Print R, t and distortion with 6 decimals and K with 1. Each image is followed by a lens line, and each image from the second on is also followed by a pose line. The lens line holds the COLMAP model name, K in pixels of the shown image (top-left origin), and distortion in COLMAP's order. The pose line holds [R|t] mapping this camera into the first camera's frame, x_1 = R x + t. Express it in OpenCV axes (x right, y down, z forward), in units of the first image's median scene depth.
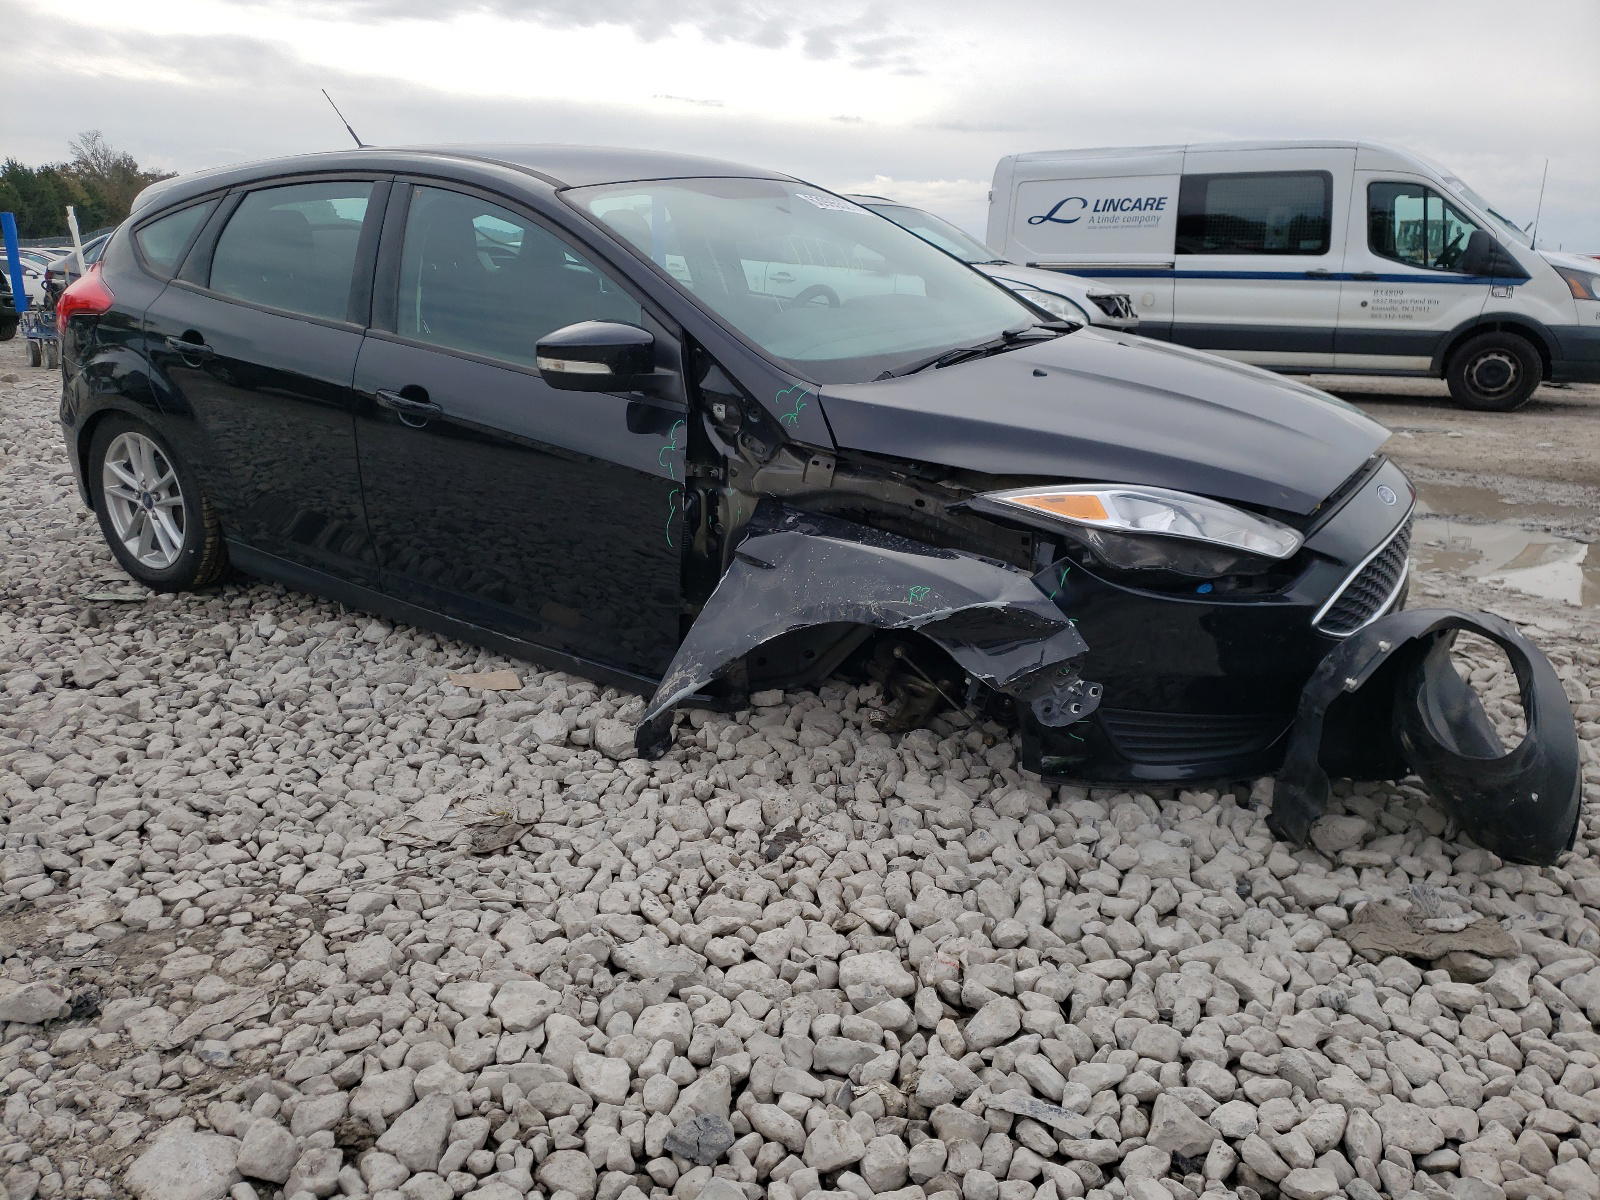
lens RADIAL K [[1221.0, 0, 799.8], [0, 1221.0, 598.6], [0, 0, 1]] dist [0.014562, -0.010765]
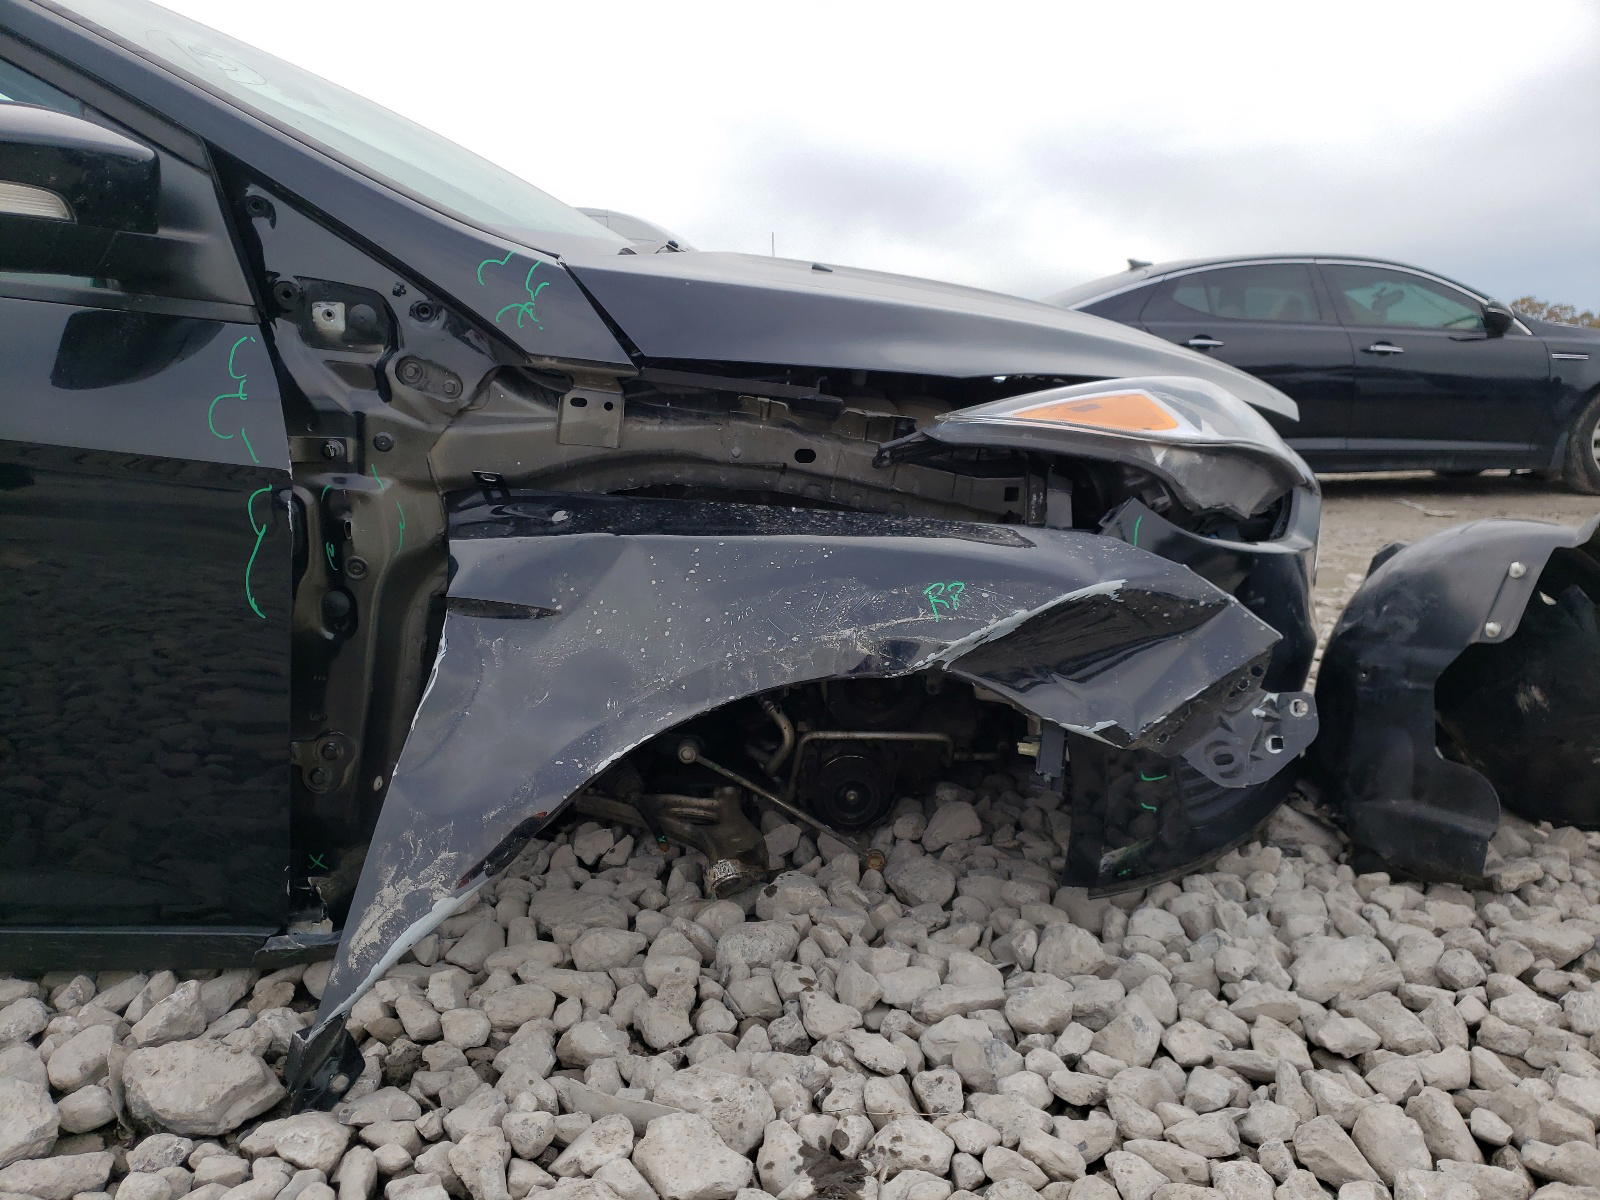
lens RADIAL K [[1221.0, 0, 800.8], [0, 1221.0, 602.8], [0, 0, 1]] dist [0.014562, -0.010765]
pose [[0.798891, -0.136349, 0.585817, -0.222852], [0.183570, 0.982769, -0.021598, -0.001594], [-0.572778, 0.124793, 0.810155, 0.551025]]
